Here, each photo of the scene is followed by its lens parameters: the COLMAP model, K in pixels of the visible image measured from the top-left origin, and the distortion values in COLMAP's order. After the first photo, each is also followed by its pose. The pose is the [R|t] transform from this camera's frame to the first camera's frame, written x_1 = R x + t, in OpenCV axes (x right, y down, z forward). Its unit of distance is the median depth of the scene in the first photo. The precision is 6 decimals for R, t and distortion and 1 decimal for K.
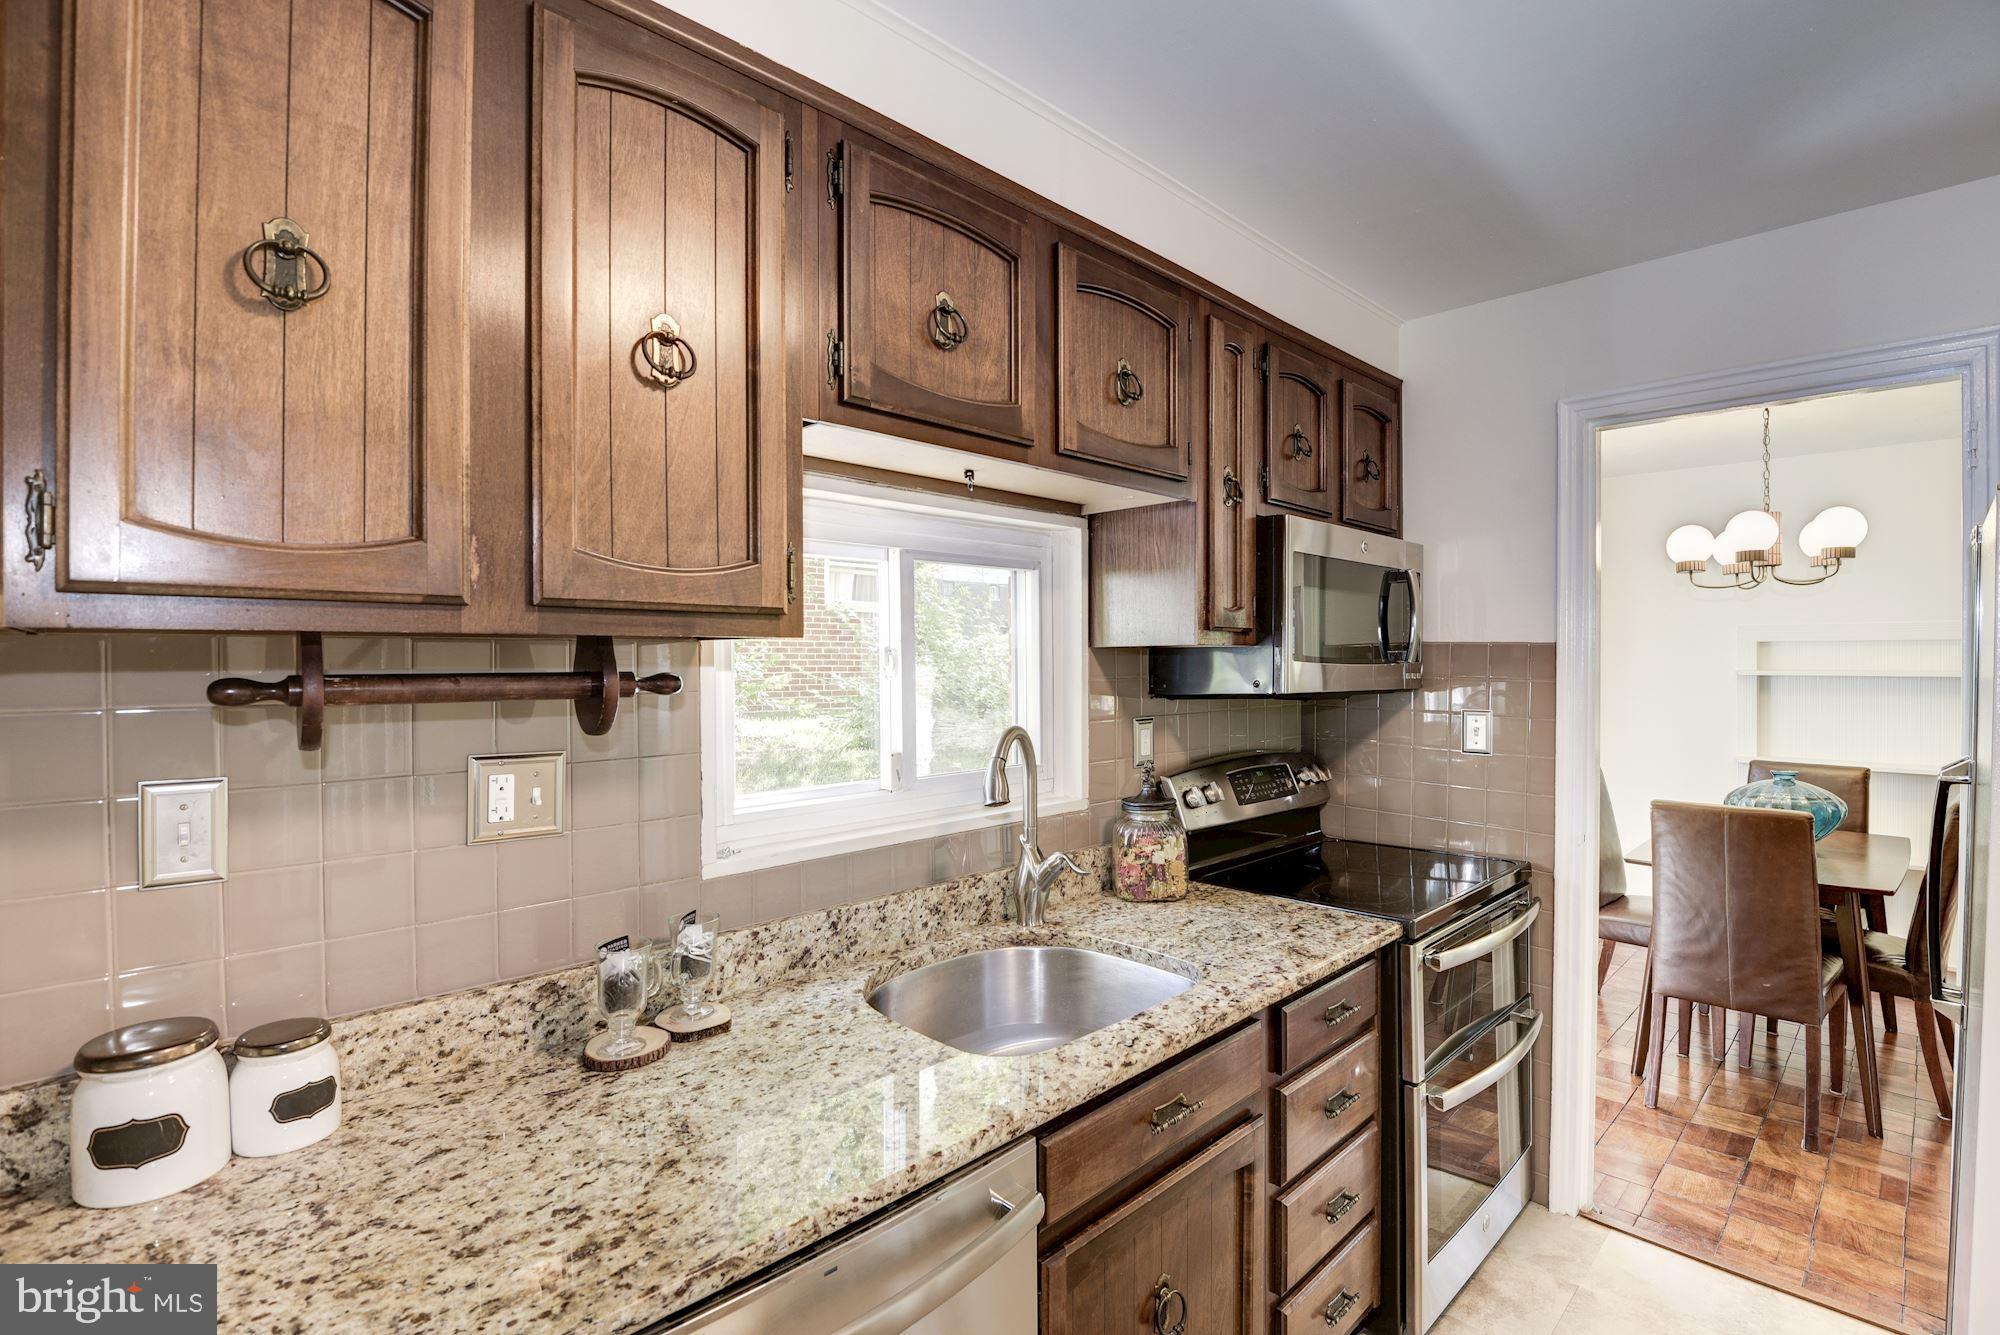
lens RADIAL K [[919.2, 0, 1014.7], [0, 919.2, 661.5], [0, 0, 1]] dist [-0.001008, -0.016652]
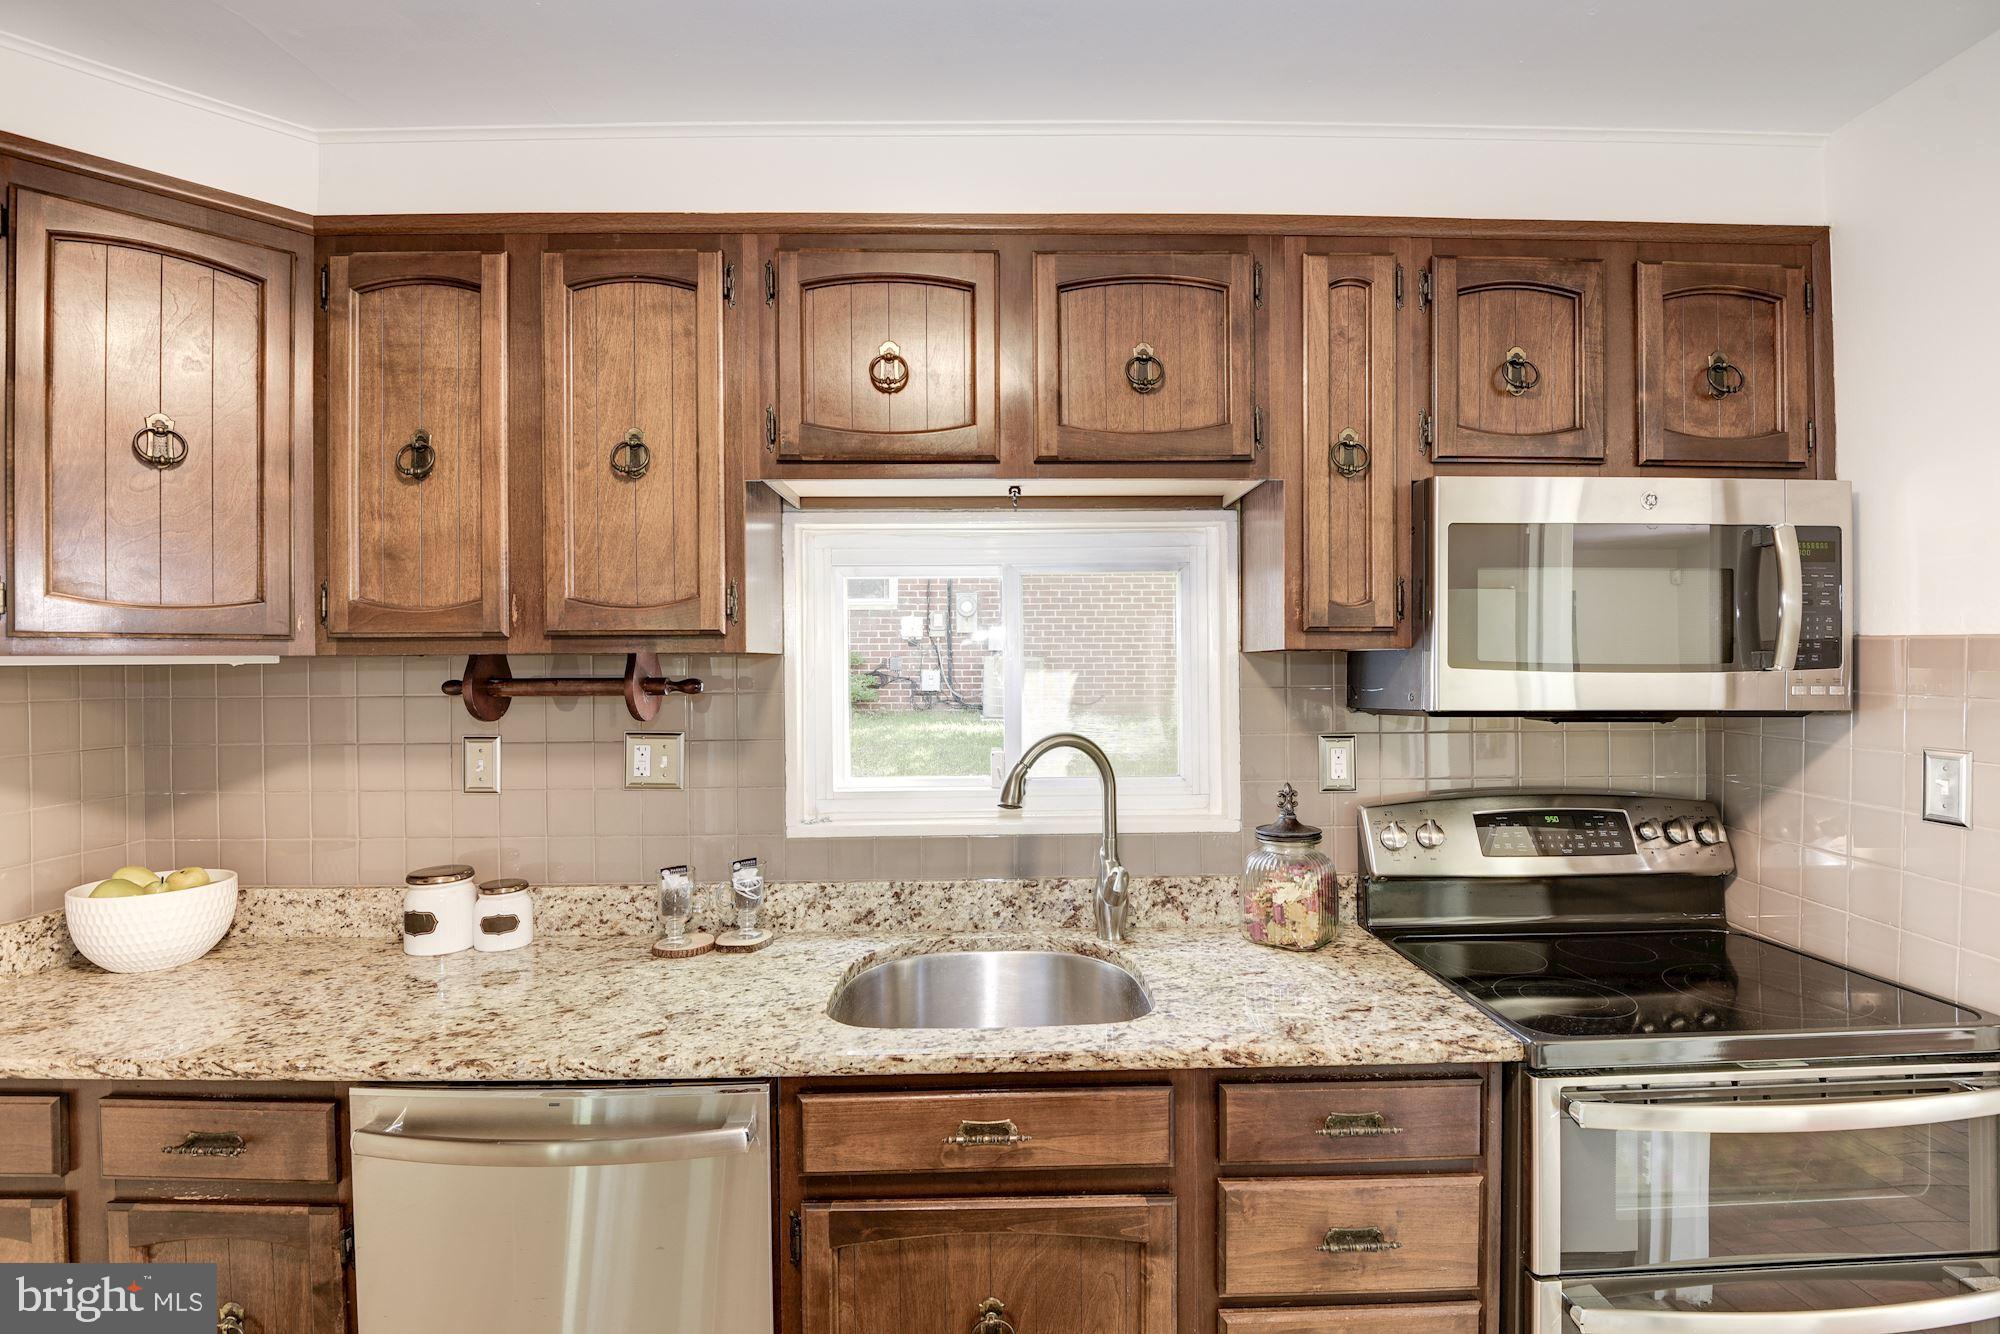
lens RADIAL K [[919.2, 0, 1014.7], [0, 919.2, 661.0], [0, 0, 1]] dist [-0.001008, -0.016652]
pose [[0.725474, -0.002924, -0.688243, 0.861553], [0.003206, 0.999994, -0.000869, -0.010241], [0.688242, -0.001577, 0.725480, 0.310954]]
